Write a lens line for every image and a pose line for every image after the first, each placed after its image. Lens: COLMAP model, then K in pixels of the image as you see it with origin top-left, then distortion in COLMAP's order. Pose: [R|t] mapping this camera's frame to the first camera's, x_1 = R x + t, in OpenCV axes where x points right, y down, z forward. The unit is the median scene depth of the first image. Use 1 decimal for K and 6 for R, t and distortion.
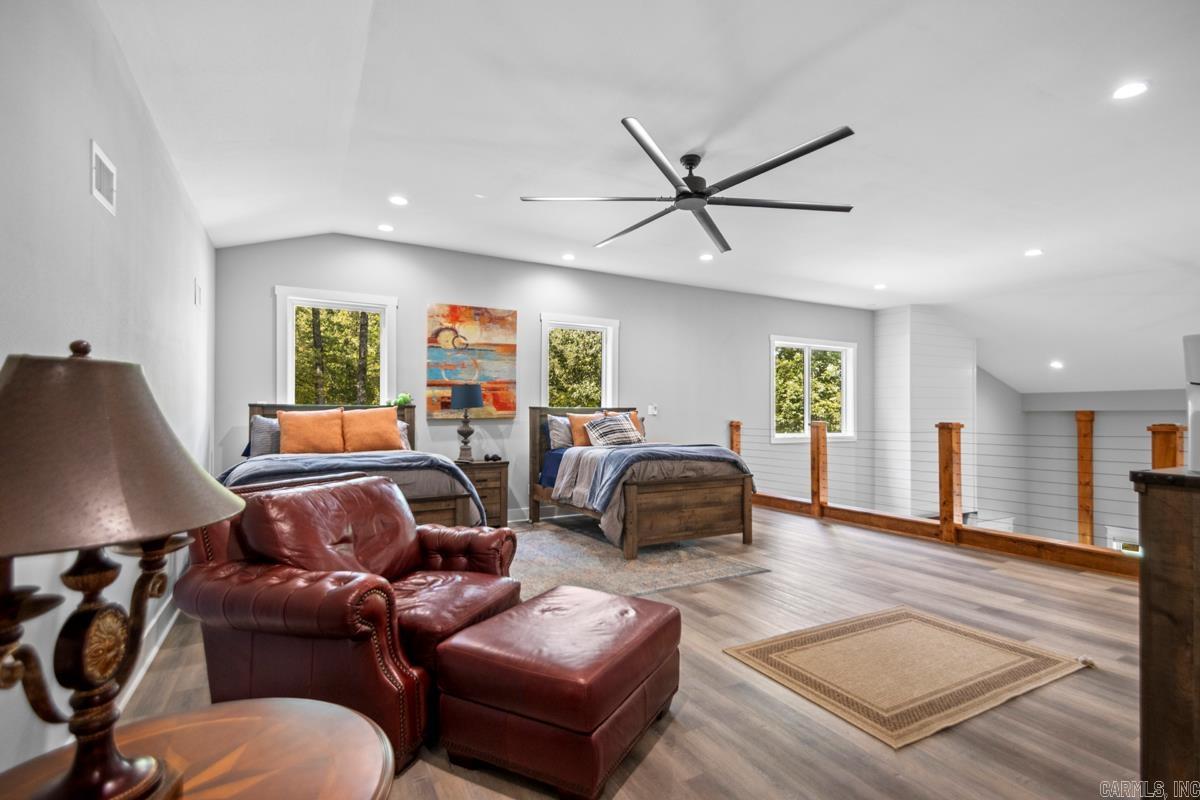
lens RADIAL K [[554.8, 0, 600.8], [0, 554.8, 406.5], [0, 0, 1]] dist [0.026048, -0.011997]
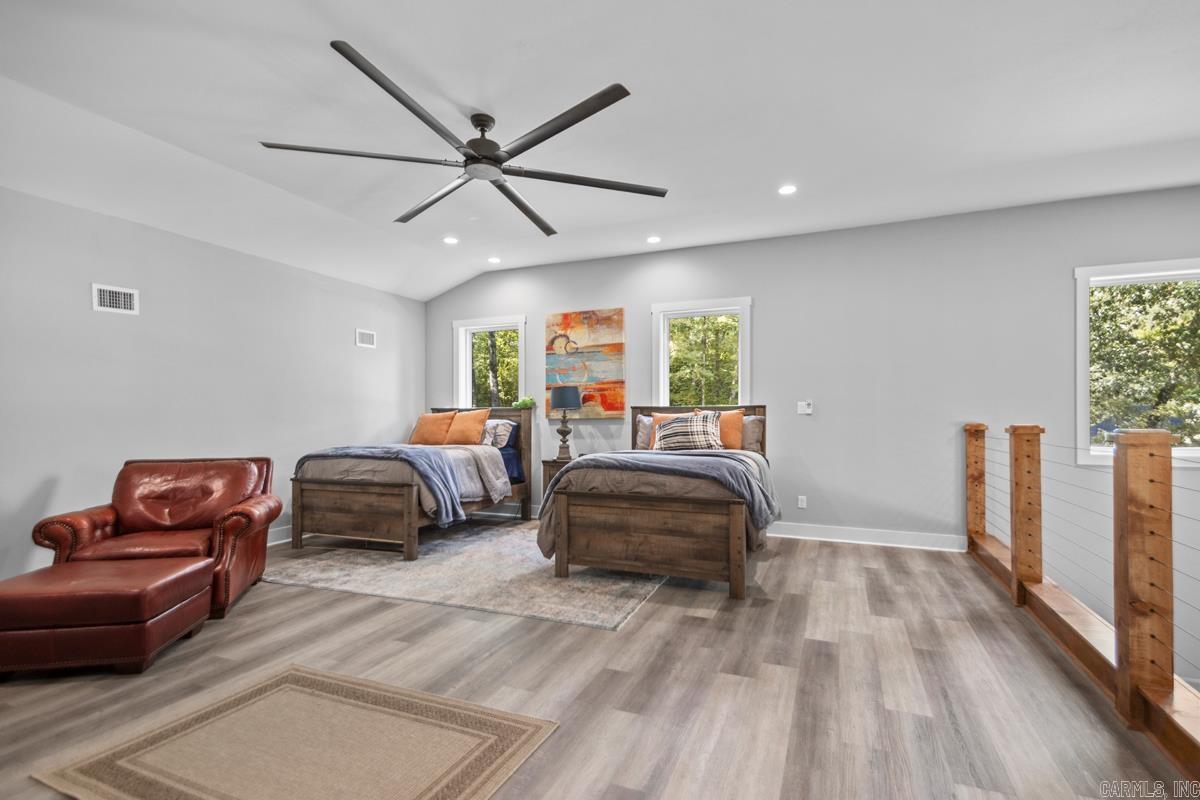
lens RADIAL K [[554.8, 0, 604.5], [0, 554.8, 405.0], [0, 0, 1]] dist [0.026048, -0.011997]
pose [[0.626157, -0.018984, -0.779466, 0.619183], [0.016723, 0.999801, -0.010916, 0.008204], [0.779517, -0.006200, 0.626350, 0.388344]]
